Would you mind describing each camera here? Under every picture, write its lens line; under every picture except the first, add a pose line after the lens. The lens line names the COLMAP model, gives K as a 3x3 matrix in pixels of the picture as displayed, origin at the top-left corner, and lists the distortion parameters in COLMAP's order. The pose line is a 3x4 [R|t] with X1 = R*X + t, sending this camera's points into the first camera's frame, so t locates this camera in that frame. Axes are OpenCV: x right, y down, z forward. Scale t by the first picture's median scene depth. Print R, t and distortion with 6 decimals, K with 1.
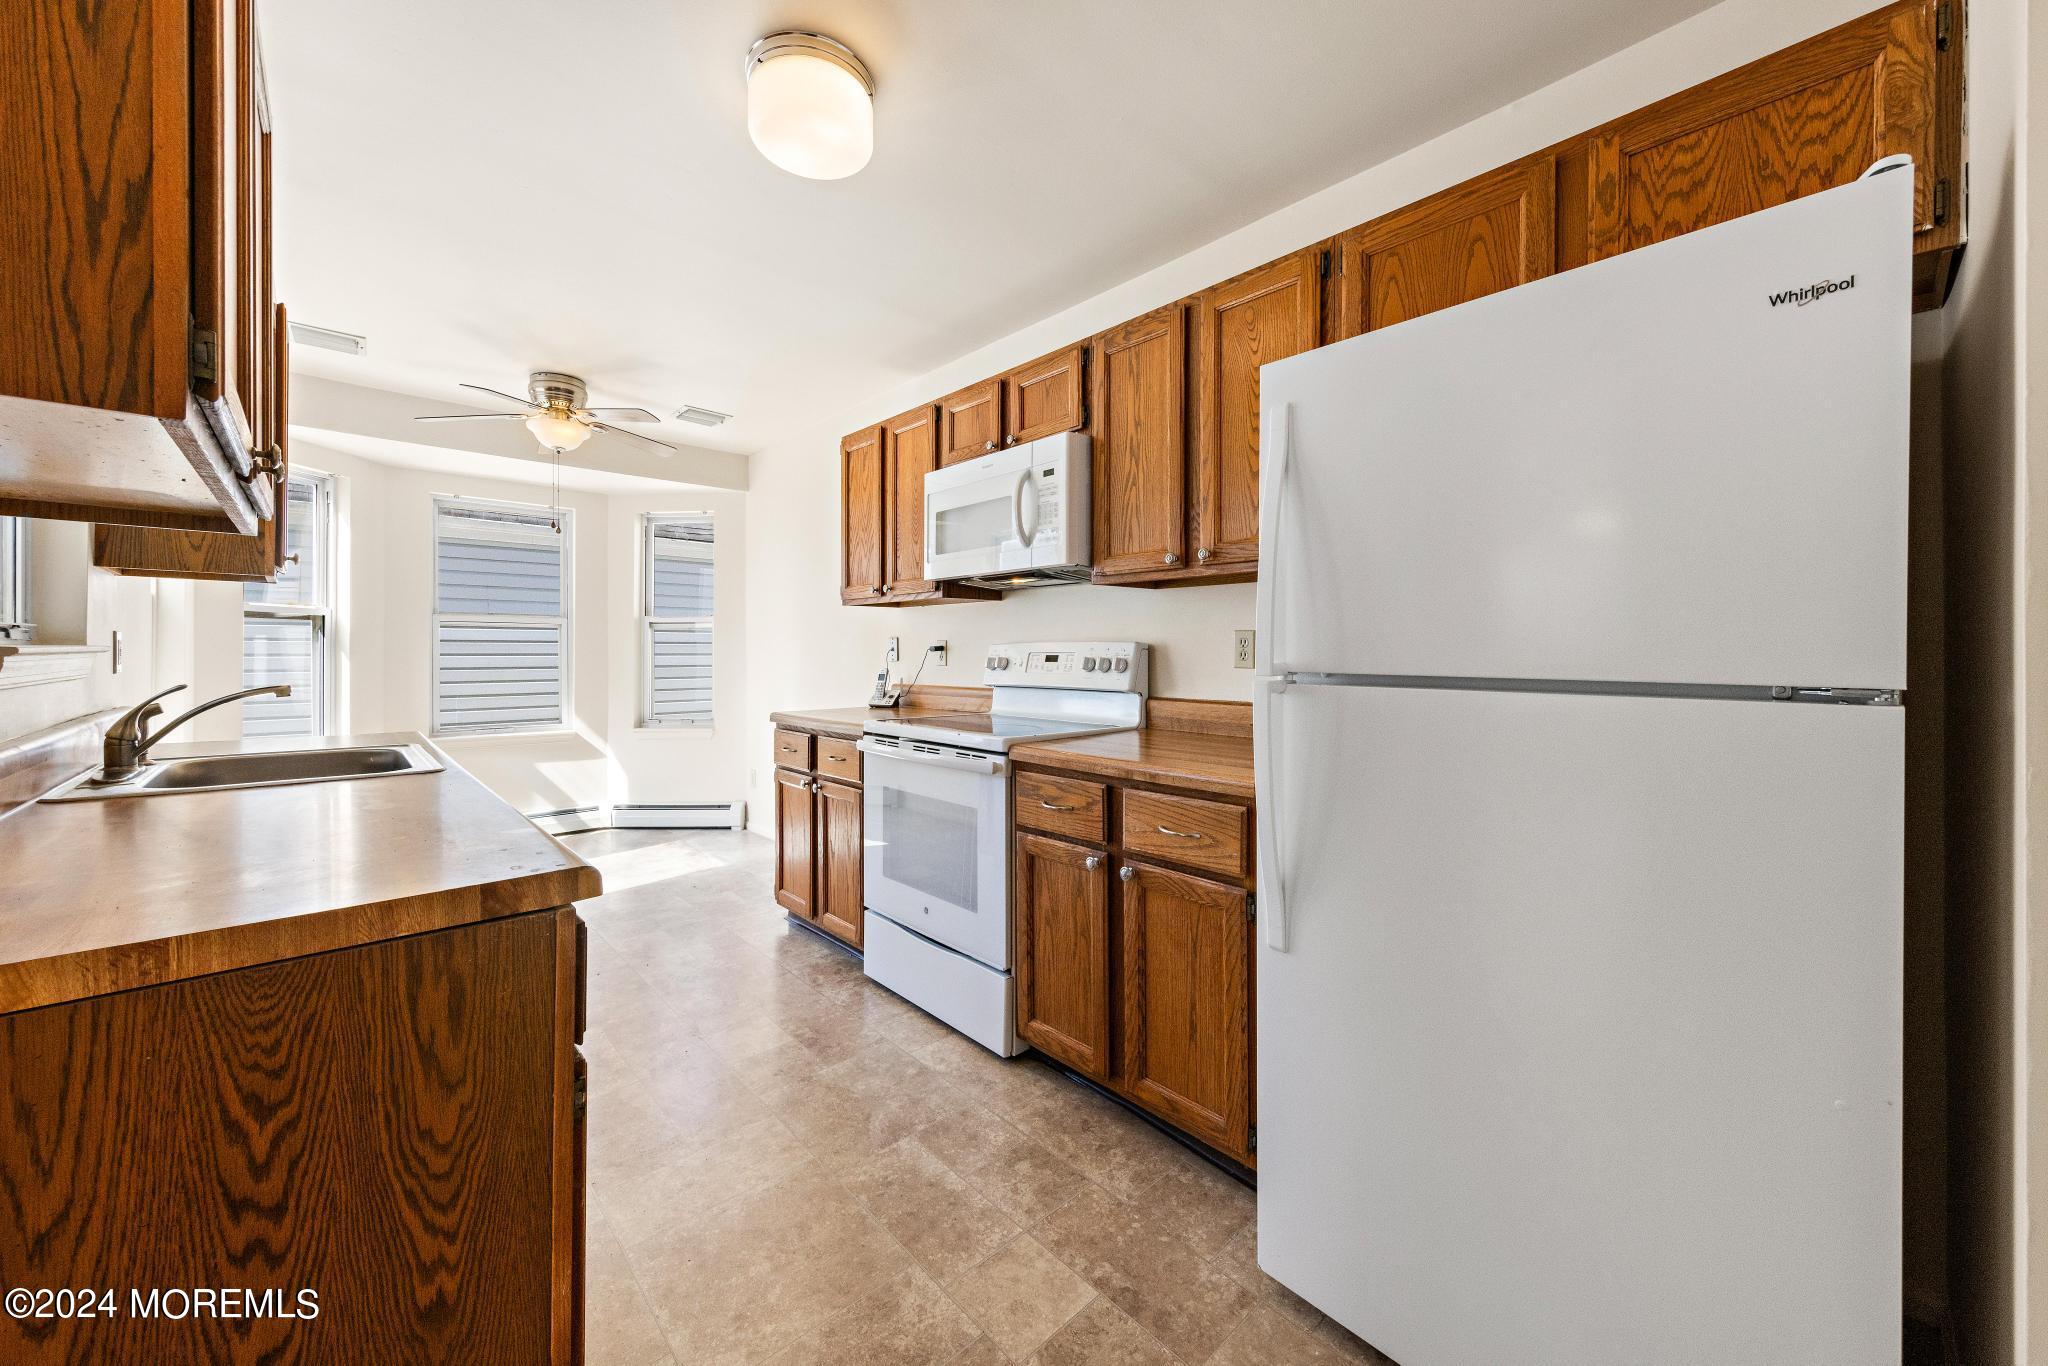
lens RADIAL K [[759.9, 0, 1025.7], [0, 759.9, 658.0], [0, 0, 1]] dist [0.000395, 0.000035]
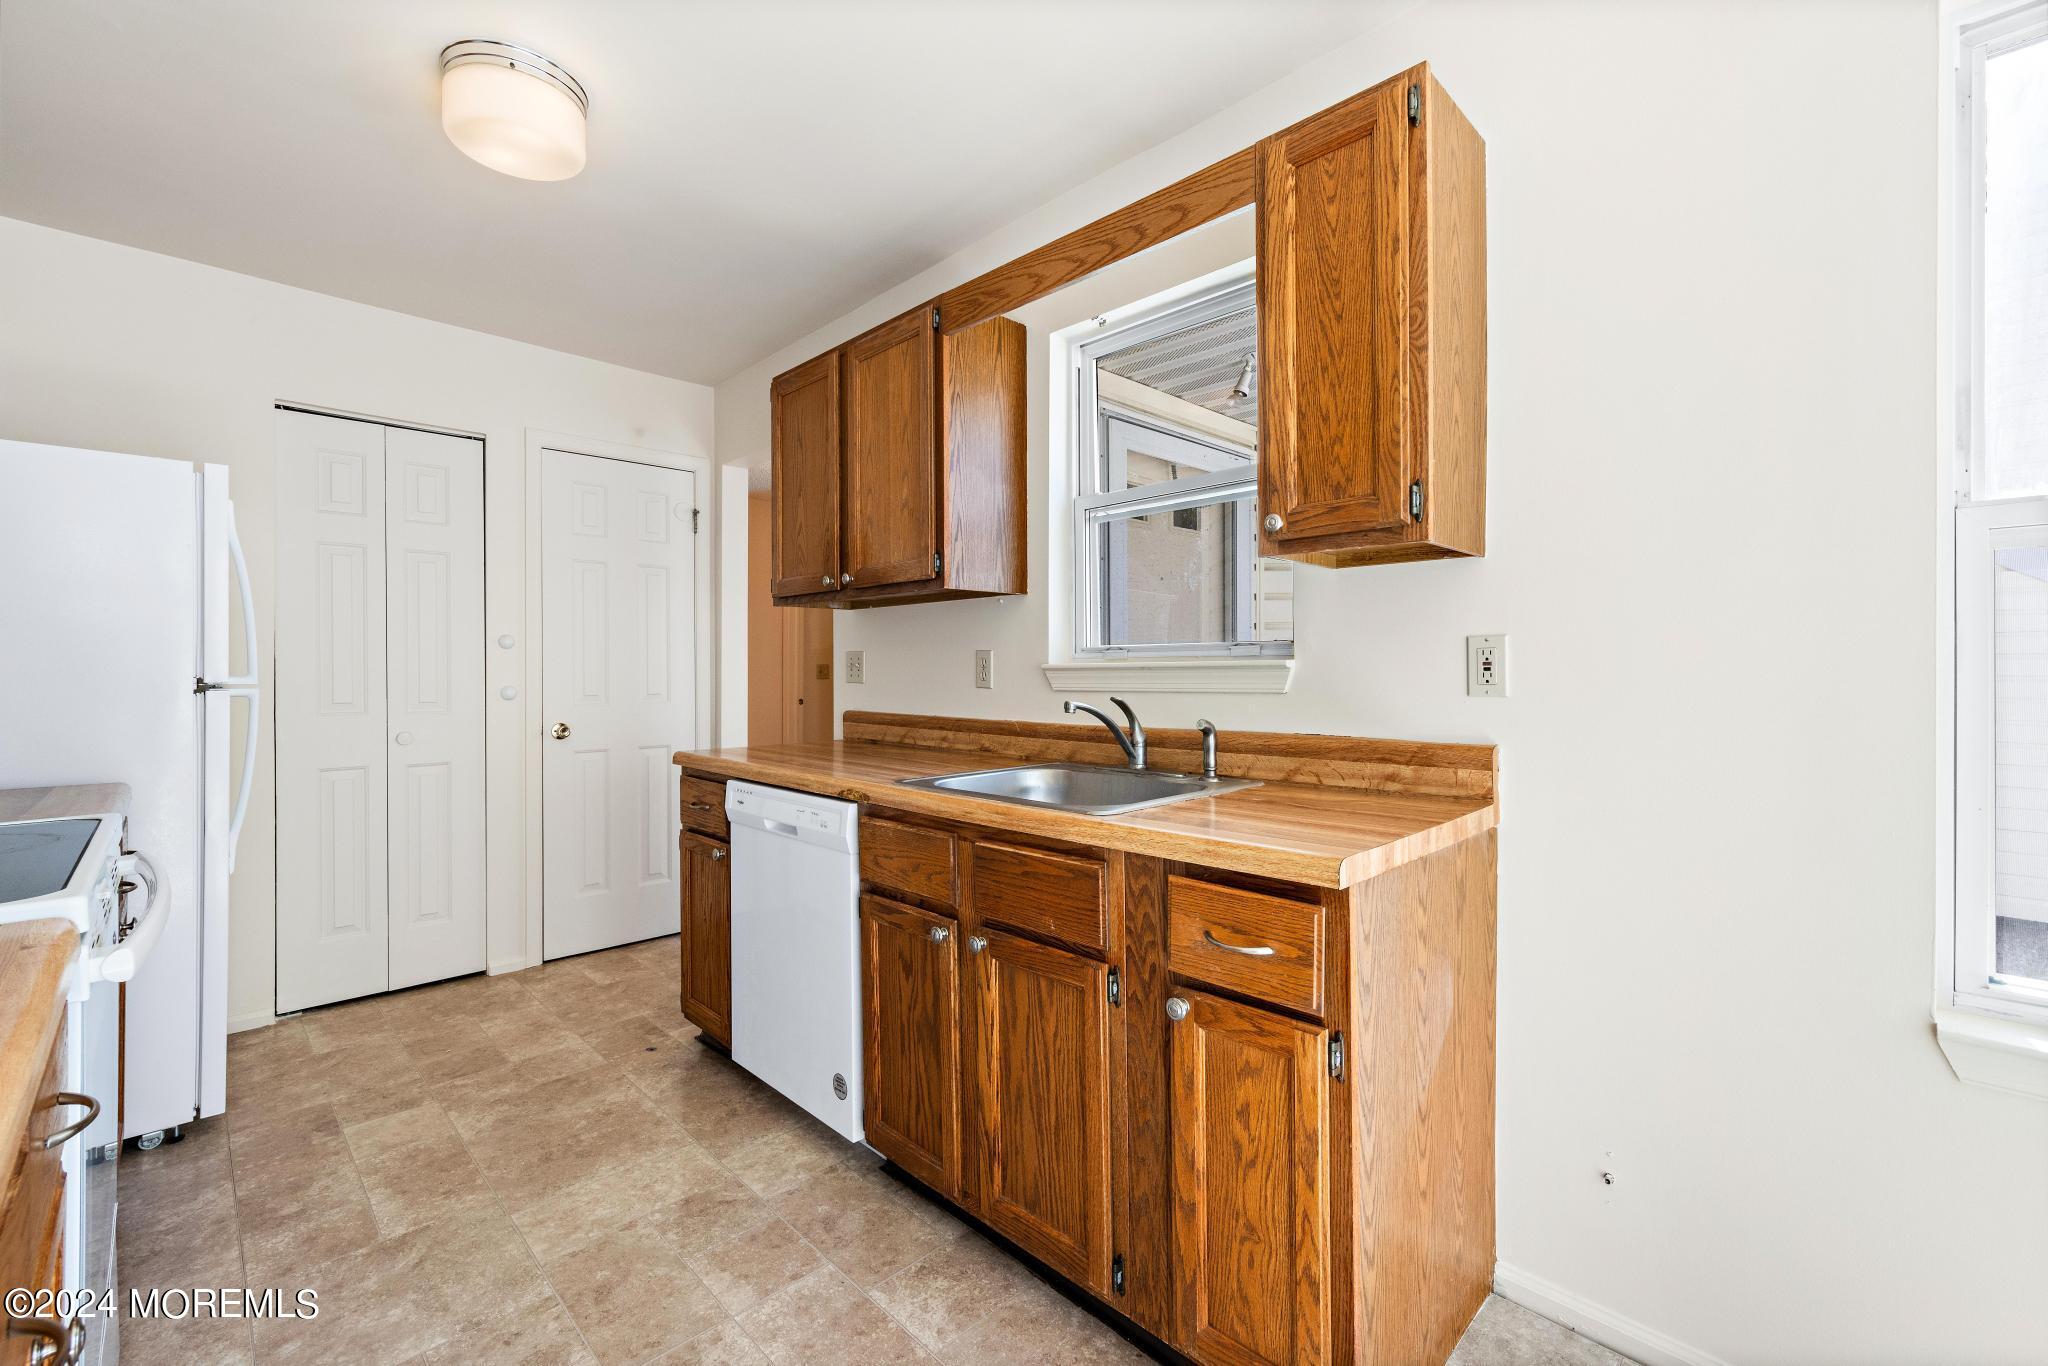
lens RADIAL K [[864.8, 0, 1033.2], [0, 864.8, 675.7], [0, 0, 1]] dist [0.009072, -0.000451]
pose [[-0.999275, 0.004053, -0.037862, -0.608578], [0.003577, 0.999914, 0.012644, -0.006558], [0.037910, 0.012499, -0.999203, 1.441198]]
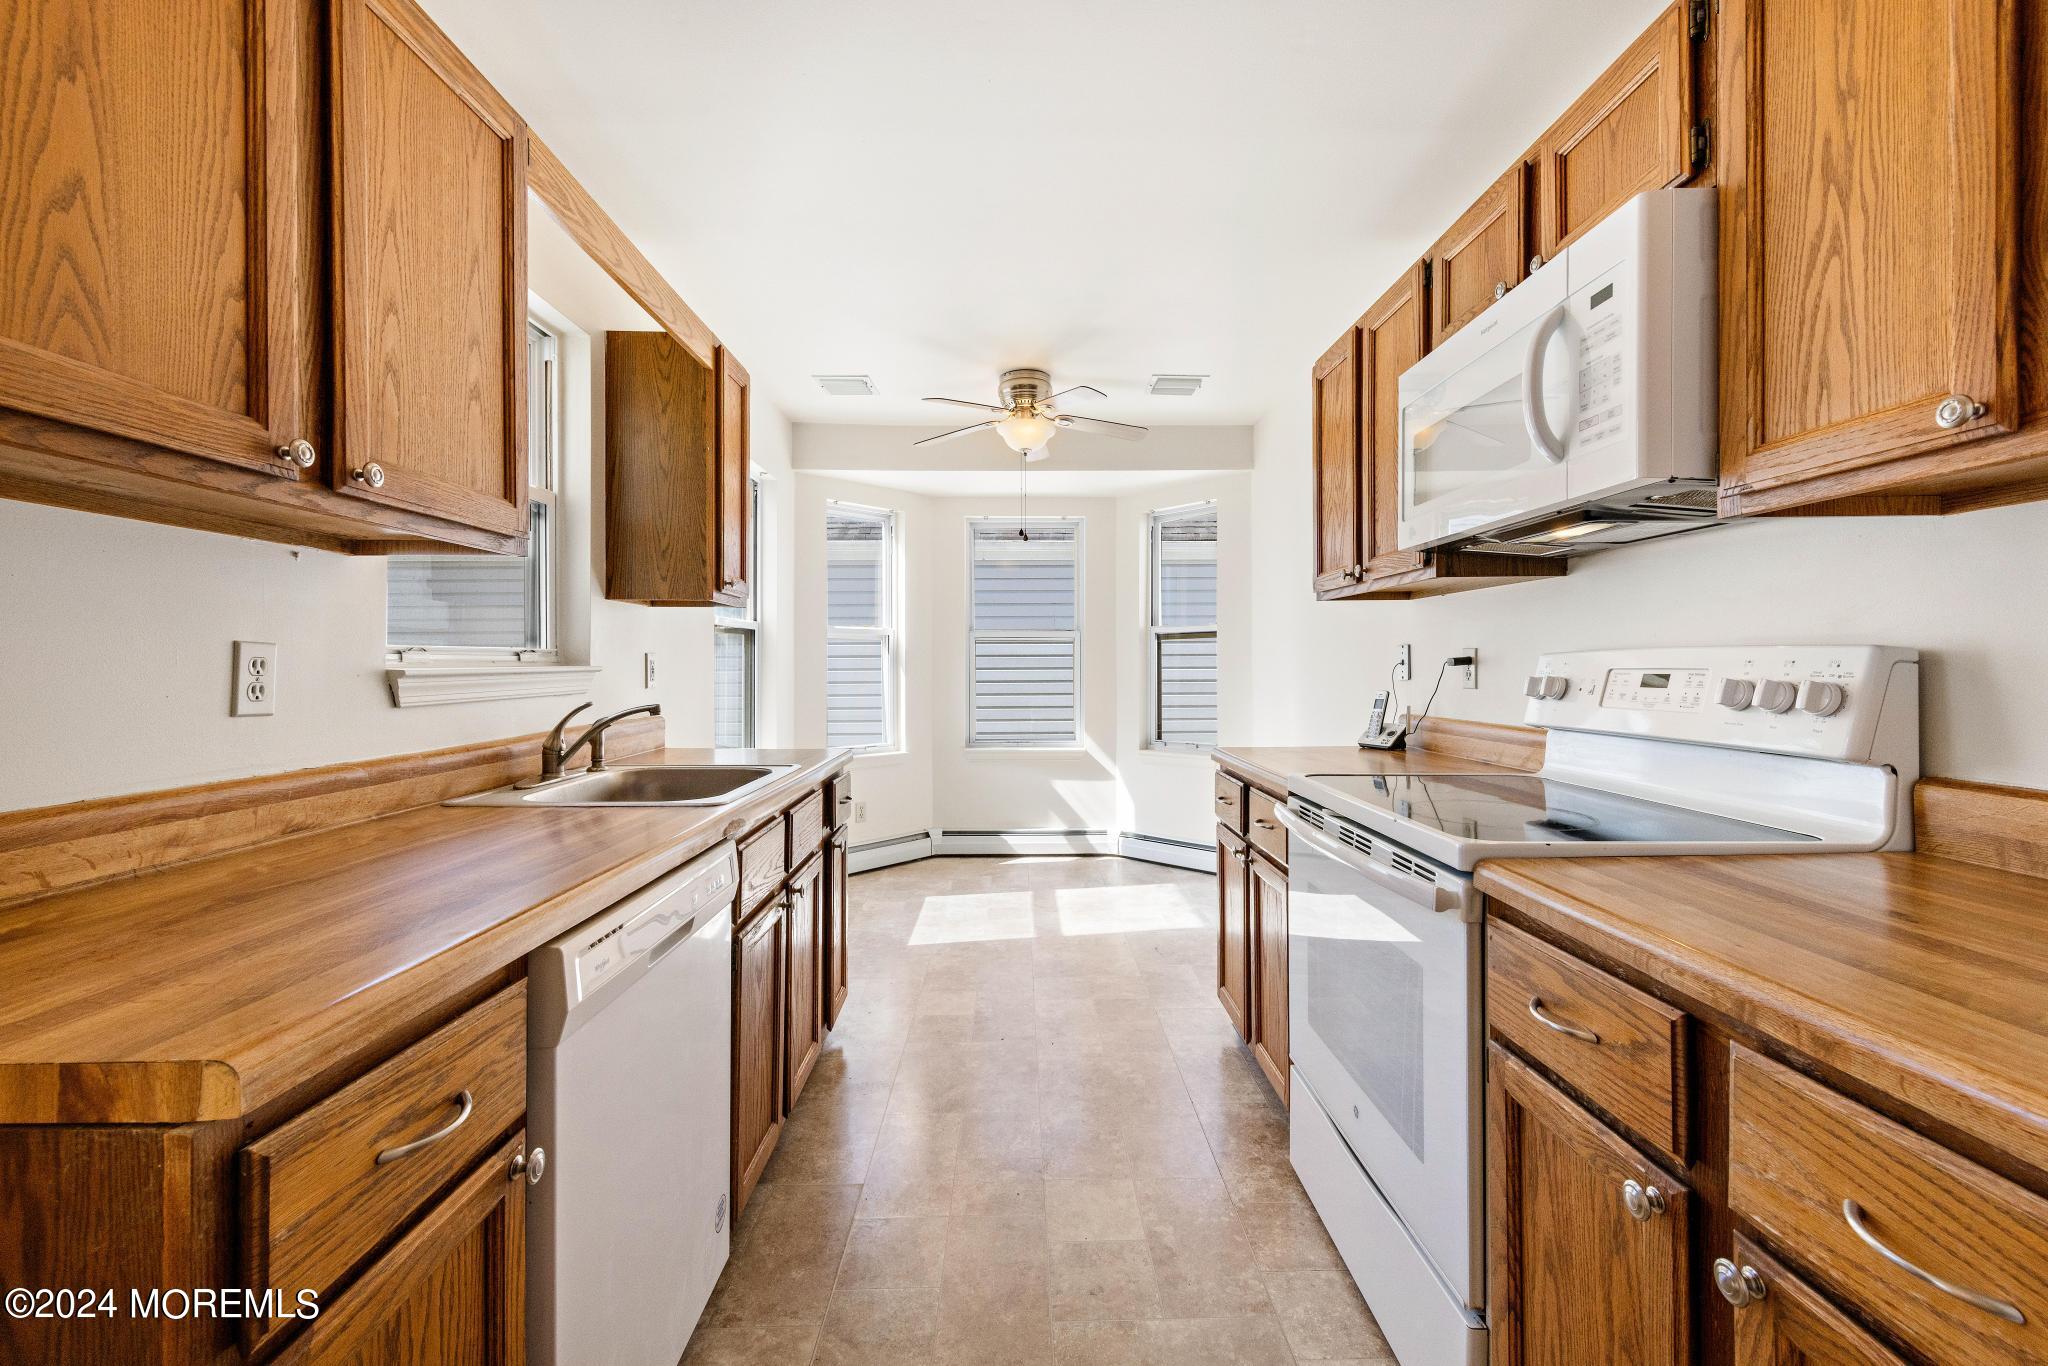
lens RADIAL K [[832.9, 0, 1027.3], [0, 832.9, 669.4], [0, 0, 1]] dist [0.001017, -0.000014]
pose [[0.742031, -0.000432, -0.670365, 0.106212], [0.000315, 1.000000, -0.000297, -0.007281], [0.670365, 0.000009, 0.742031, 0.339734]]
